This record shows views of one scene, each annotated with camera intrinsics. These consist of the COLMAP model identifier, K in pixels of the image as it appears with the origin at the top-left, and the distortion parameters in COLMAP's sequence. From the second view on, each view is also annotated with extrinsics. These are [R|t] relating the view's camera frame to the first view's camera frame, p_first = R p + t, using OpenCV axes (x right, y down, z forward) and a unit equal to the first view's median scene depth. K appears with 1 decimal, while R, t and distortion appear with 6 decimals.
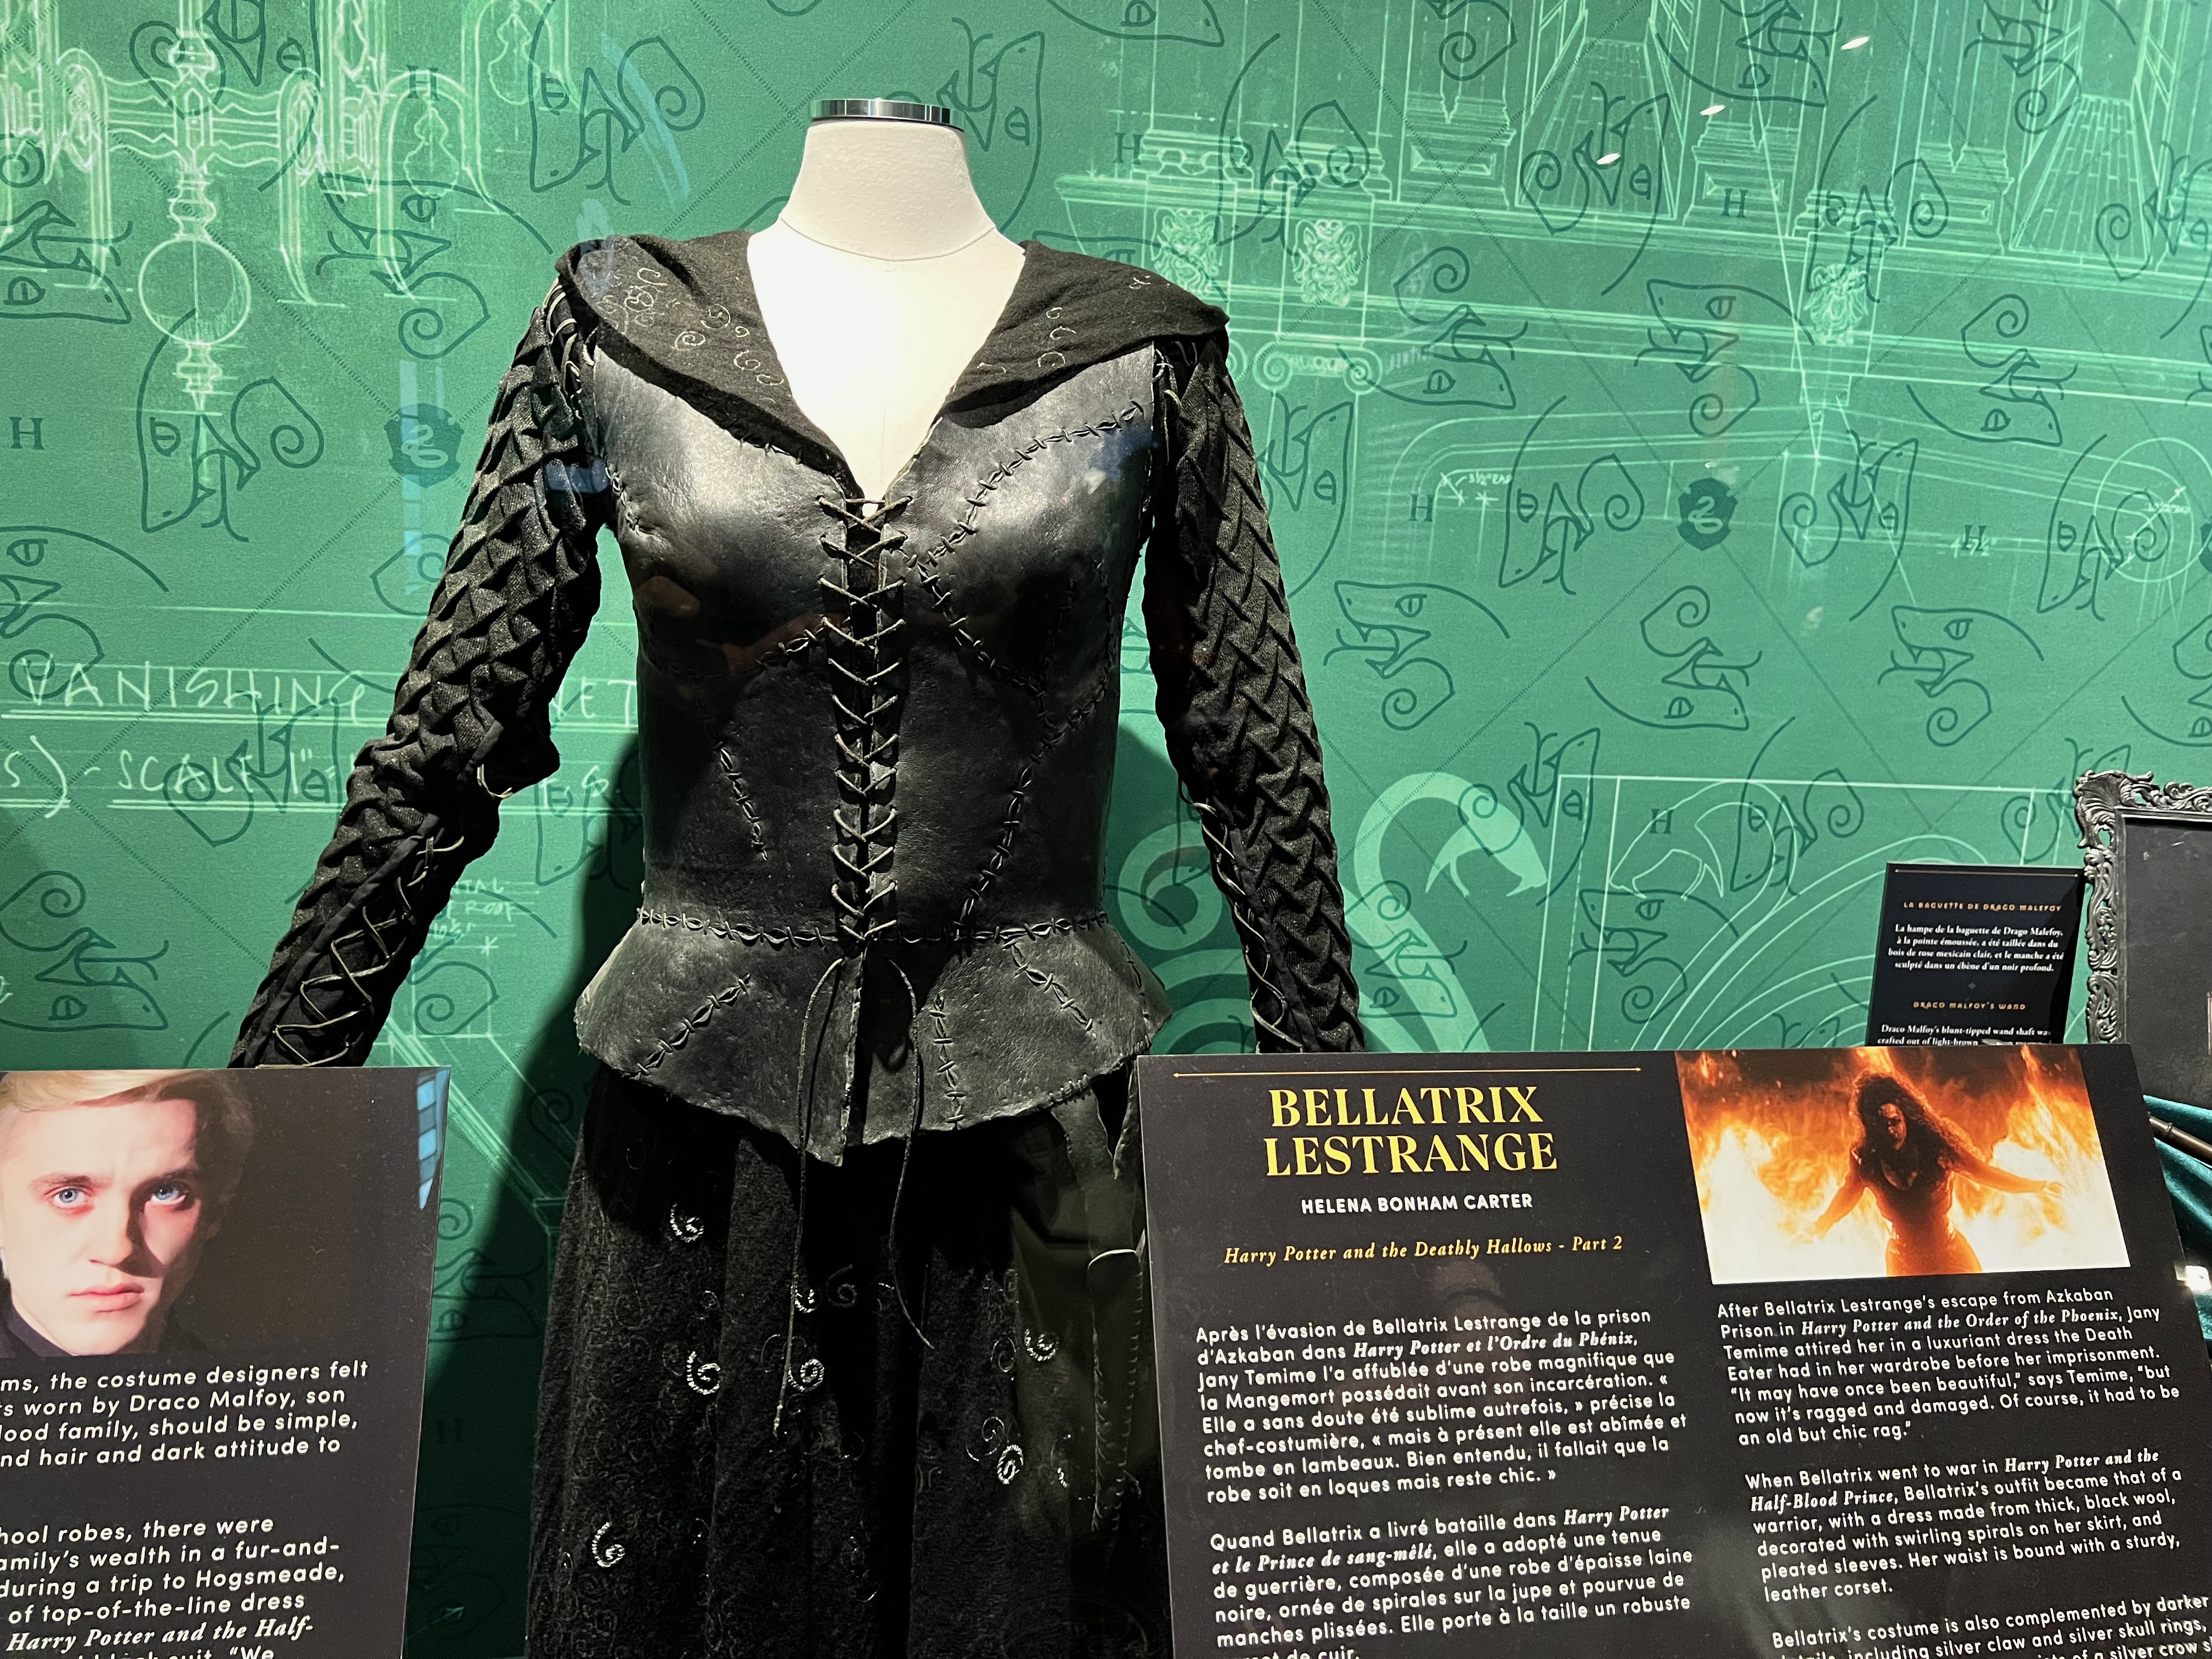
lens RADIAL K [[1670.1, 0, 1100.6], [0, 1670.1, 829.3], [0, 0, 1]] dist [0.009274, -0.000638]
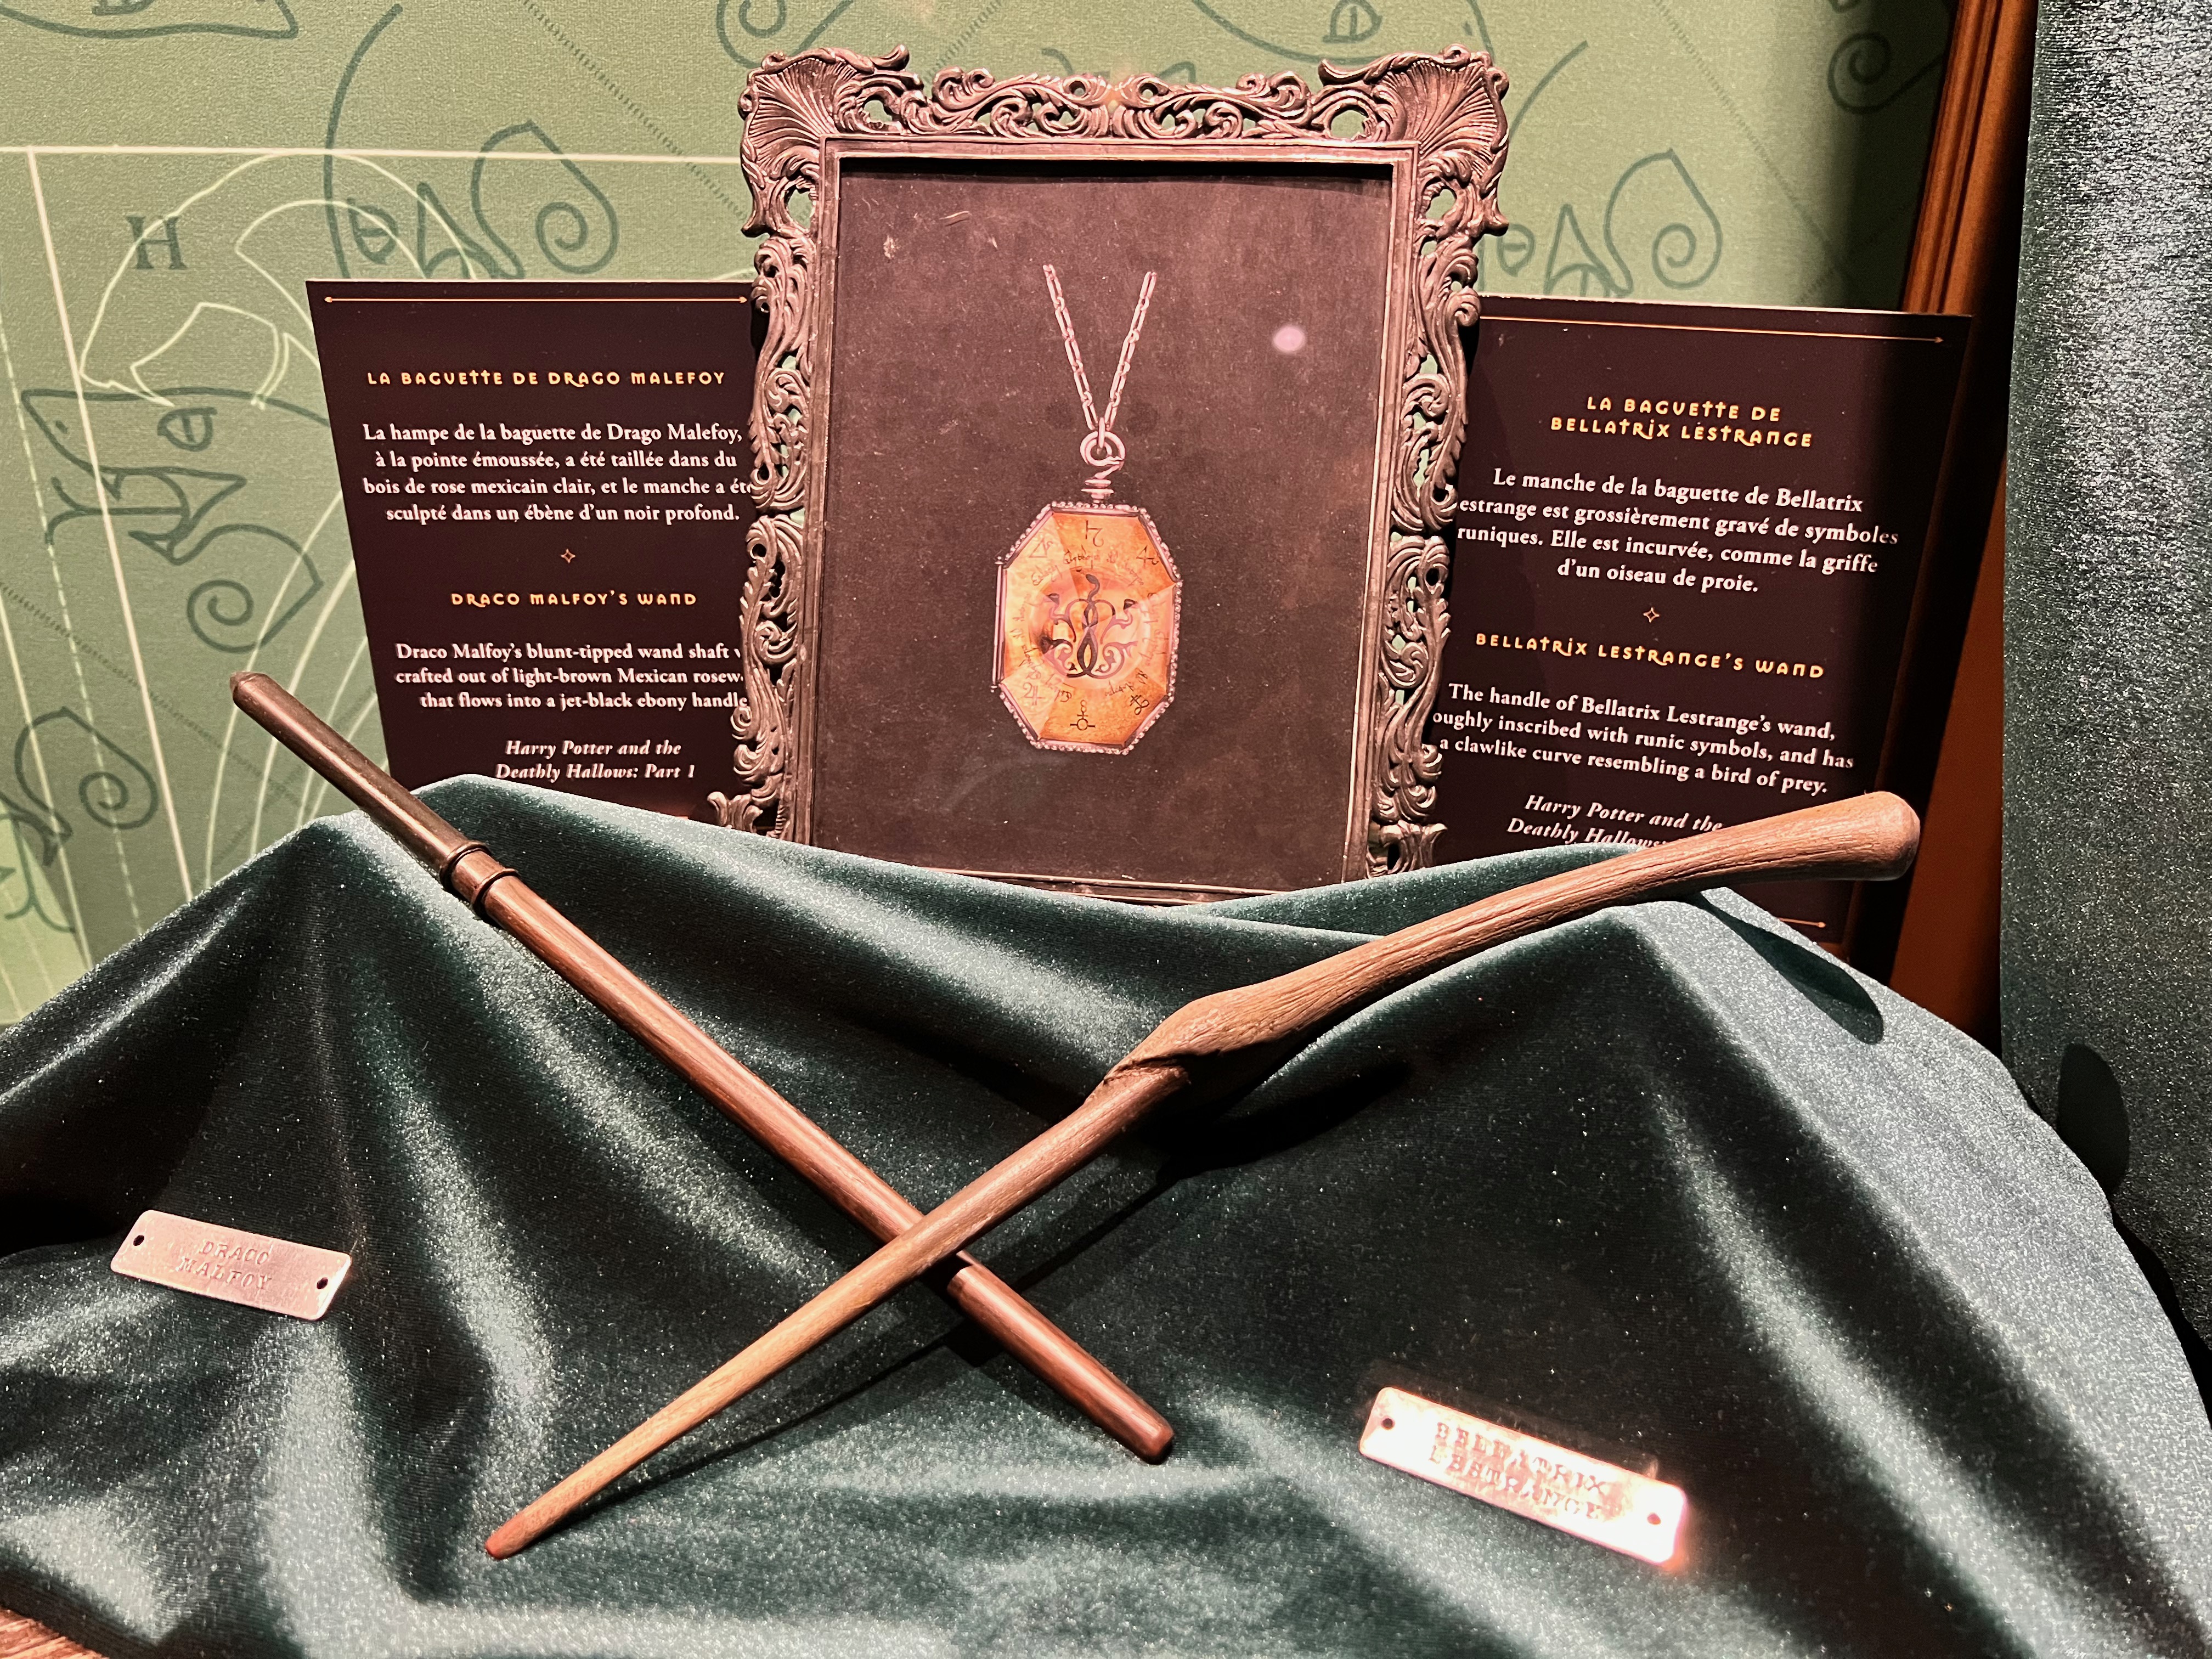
lens RADIAL K [[1670.1, 0, 1111.0], [0, 1670.1, 832.7], [0, 0, 1]] dist [0.009274, -0.000638]
pose [[0.998701, -0.018859, -0.047345, 0.695489], [0.028643, 0.976108, 0.215390, 0.072872], [0.042152, -0.216466, 0.975380, 0.534233]]
